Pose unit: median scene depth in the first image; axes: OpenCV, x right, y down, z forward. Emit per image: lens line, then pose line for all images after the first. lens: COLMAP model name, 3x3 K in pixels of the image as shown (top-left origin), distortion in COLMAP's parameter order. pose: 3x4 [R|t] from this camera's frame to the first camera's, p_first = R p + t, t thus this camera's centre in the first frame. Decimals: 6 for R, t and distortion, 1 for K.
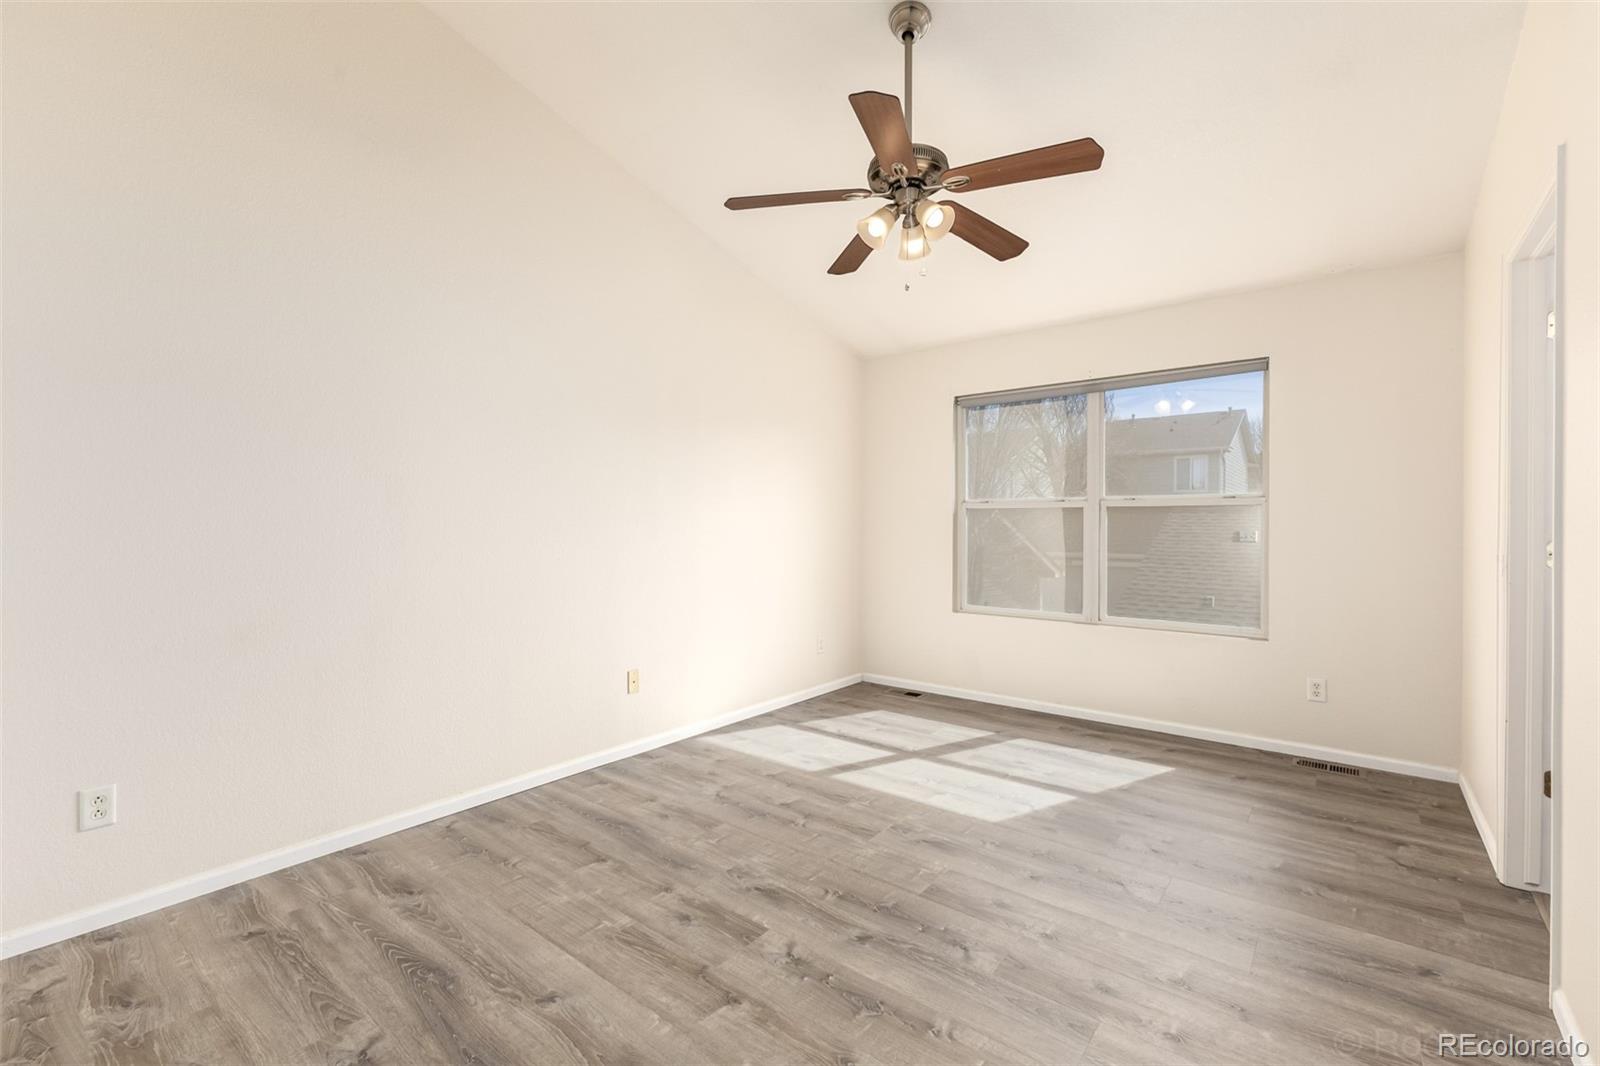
lens RADIAL K [[697.9, 0, 805.3], [0, 697.9, 519.5], [0, 0, 1]] dist [0.013308, -0.003533]
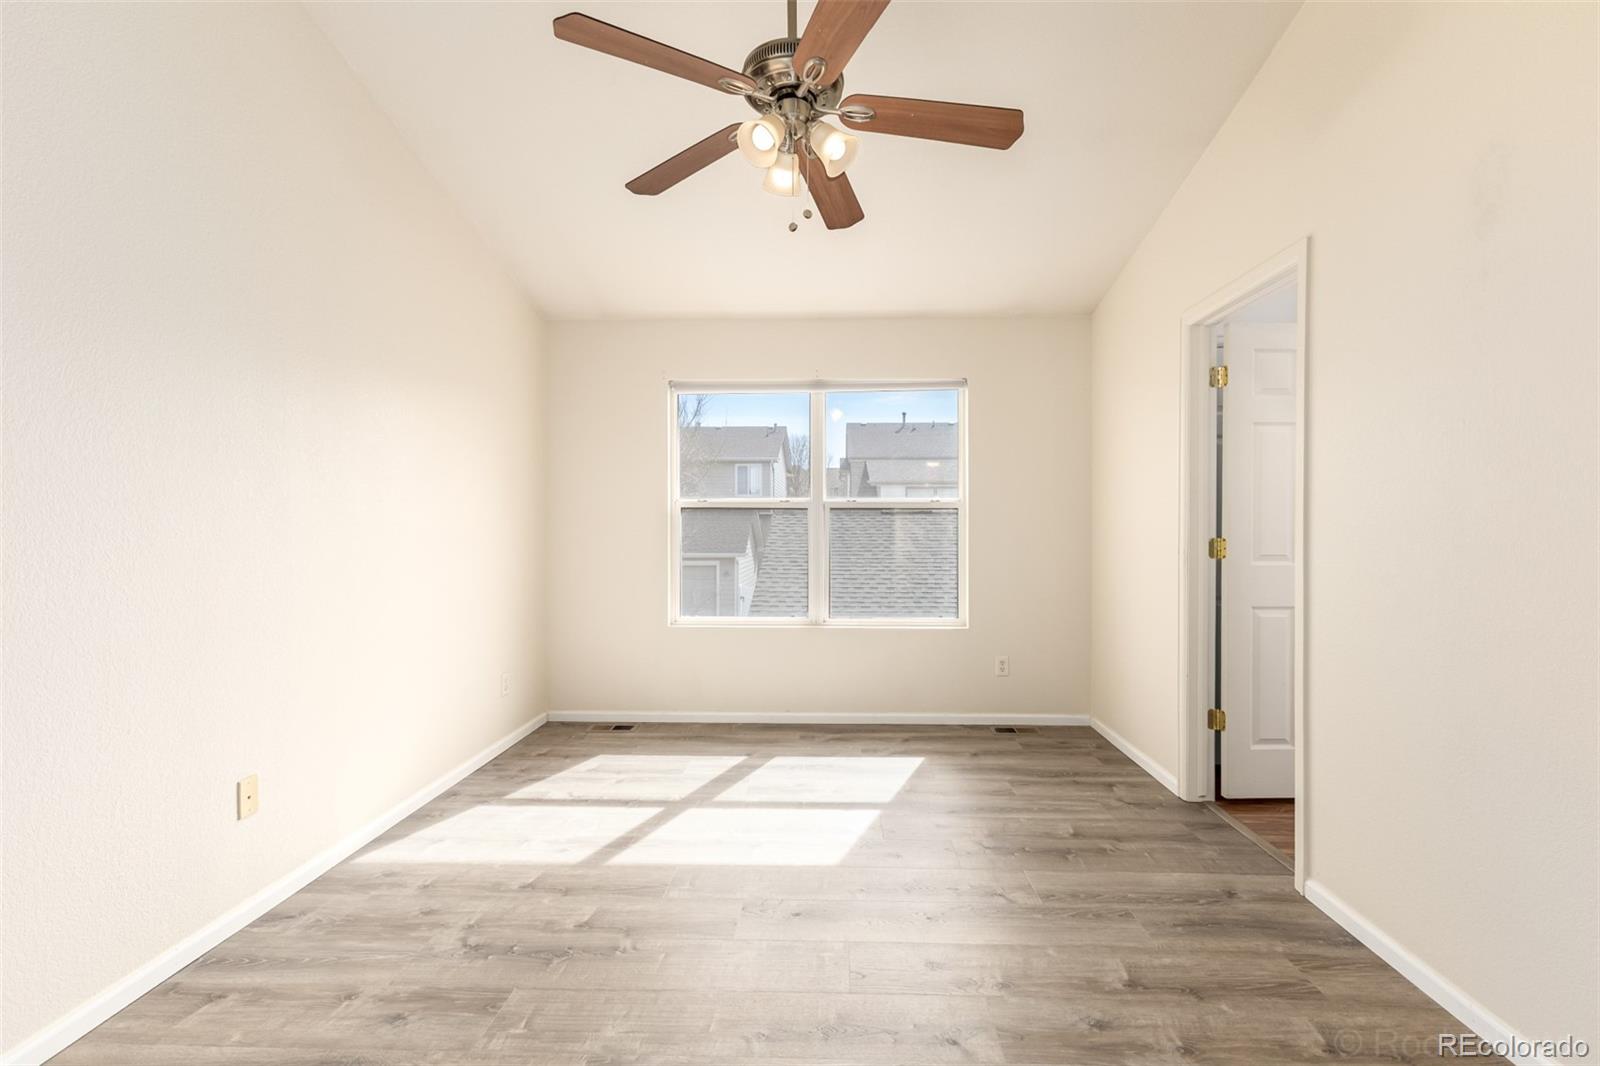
lens RADIAL K [[697.9, 0, 829.0], [0, 697.9, 531.0], [0, 0, 1]] dist [0.013308, -0.003533]
pose [[0.797109, -0.005843, 0.603807, -0.228451], [-0.003449, 0.999893, 0.014229, 0.000042], [-0.603826, -0.013425, 0.797003, 0.262042]]
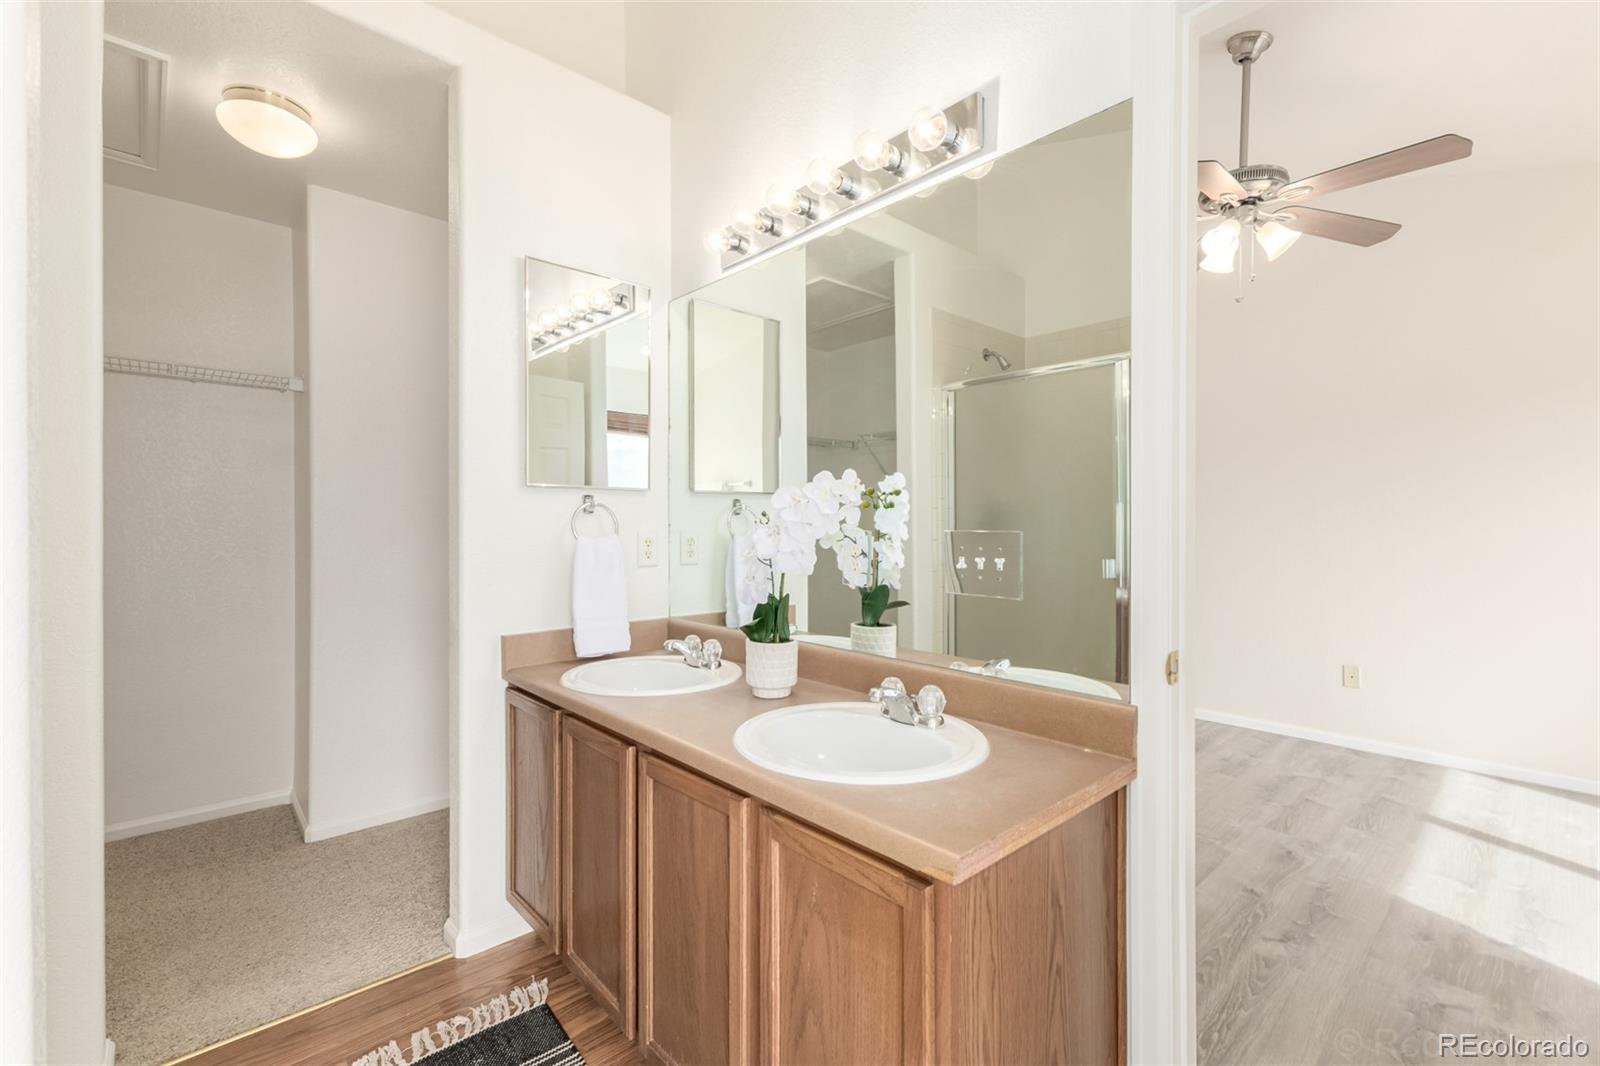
lens RADIAL K [[697.9, 0, 800.3], [0, 697.9, 532.9], [0, 0, 1]] dist [0.013308, -0.003533]
pose [[-0.158482, 0.008615, -0.987324, 0.980333], [0.006130, 0.999951, 0.007741, 0.004662], [0.987343, -0.004825, -0.158527, 0.387111]]
